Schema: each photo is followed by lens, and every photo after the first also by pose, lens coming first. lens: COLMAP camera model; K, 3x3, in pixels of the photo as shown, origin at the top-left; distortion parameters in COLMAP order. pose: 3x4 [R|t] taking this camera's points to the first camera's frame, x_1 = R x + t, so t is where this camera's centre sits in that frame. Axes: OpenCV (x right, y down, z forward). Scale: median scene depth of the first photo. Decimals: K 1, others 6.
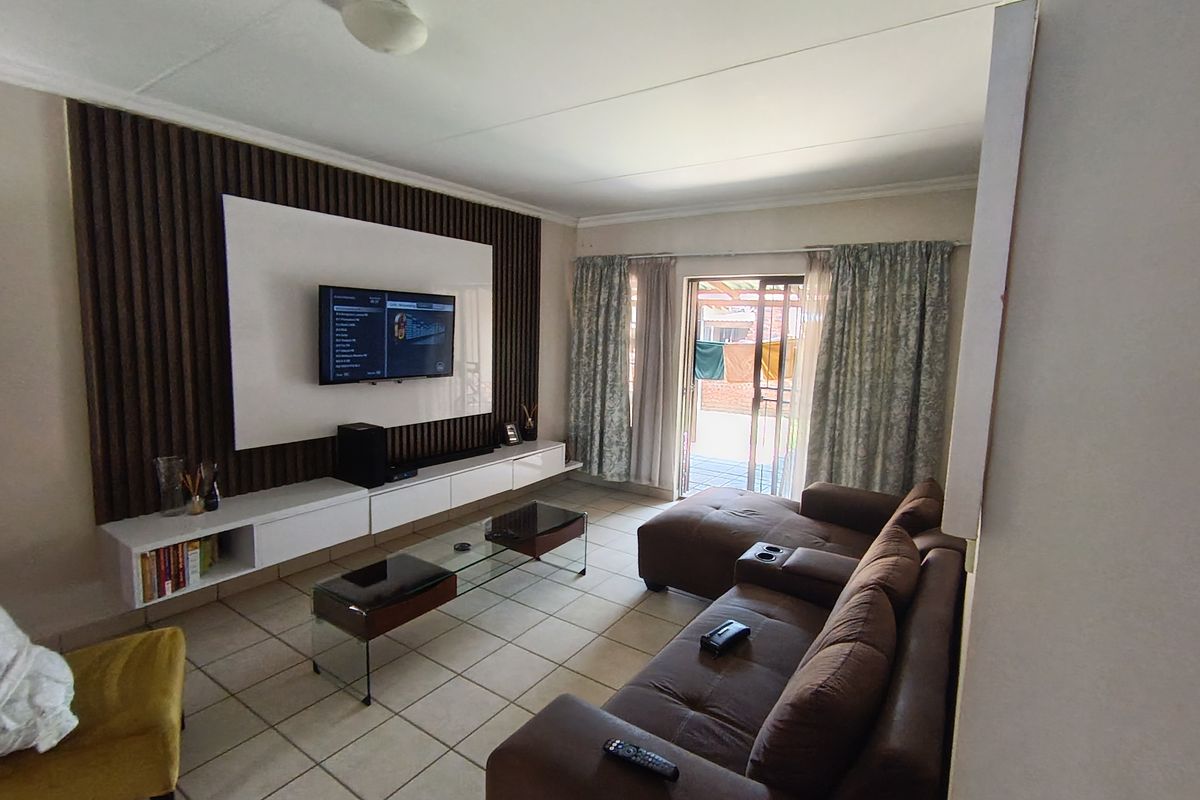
lens RADIAL K [[567.7, 0, 603.0], [0, 567.7, 392.1], [0, 0, 1]] dist [0.002329, -0.000684]
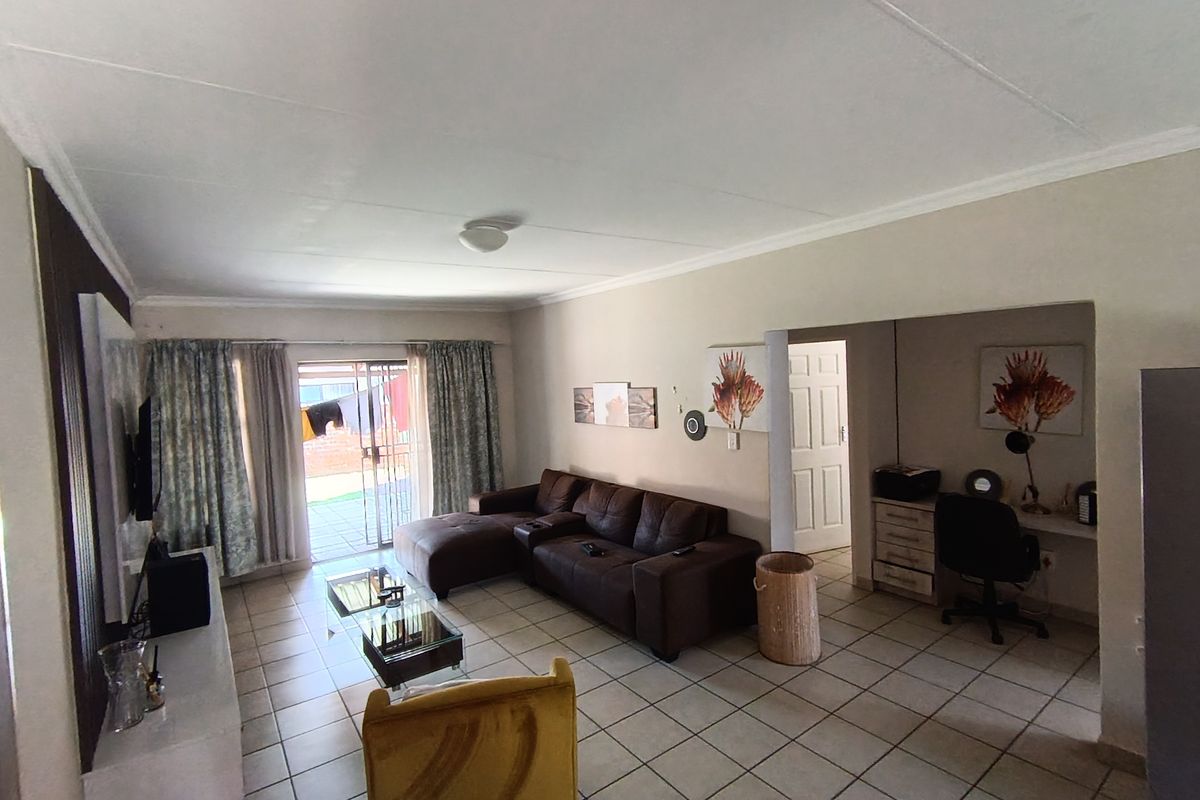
lens RADIAL K [[567.7, 0, 603.0], [0, 567.7, 392.1], [0, 0, 1]] dist [0.002329, -0.000684]
pose [[0.334801, -0.079609, 0.938920, -0.669253], [0.163026, 0.986292, 0.025493, -0.071902], [-0.928079, 0.144534, 0.343190, 0.075218]]
